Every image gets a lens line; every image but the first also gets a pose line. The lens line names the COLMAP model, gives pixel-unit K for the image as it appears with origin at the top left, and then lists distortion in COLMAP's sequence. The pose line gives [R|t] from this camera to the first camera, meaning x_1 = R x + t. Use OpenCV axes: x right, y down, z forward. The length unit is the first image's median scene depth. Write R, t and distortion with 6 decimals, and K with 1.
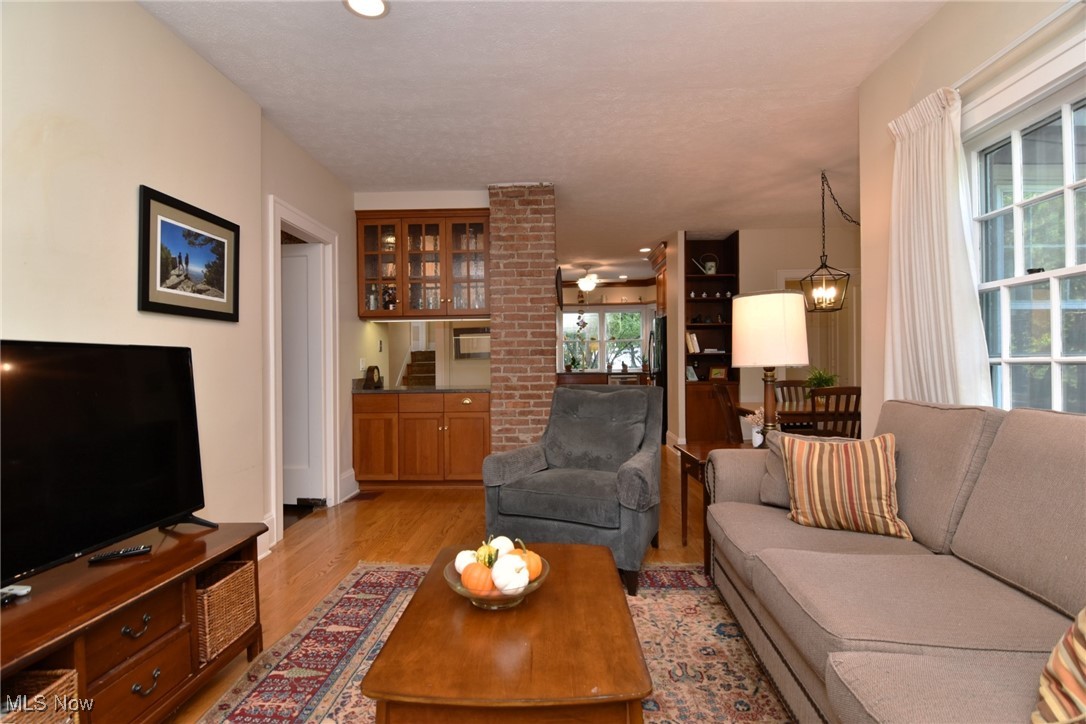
lens RADIAL K [[523.0, 0, 539.7], [0, 523.0, 358.2], [0, 0, 1]] dist [-0.001153, -0.000129]
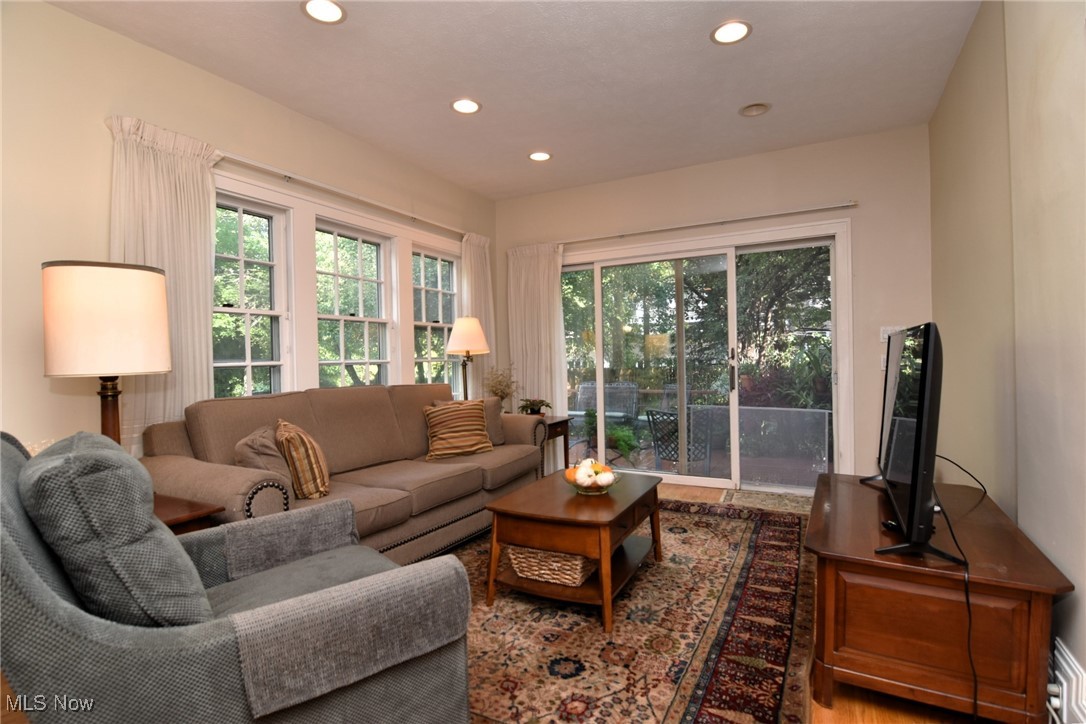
lens RADIAL K [[523.0, 0, 542.9], [0, 523.0, 364.6], [0, 0, 1]] dist [-0.001153, -0.000129]
pose [[-0.897165, 0.023835, 0.441052, -0.523251], [0.026636, 0.999645, 0.000161, 0.024406], [-0.440892, 0.011892, -0.897482, 1.944679]]
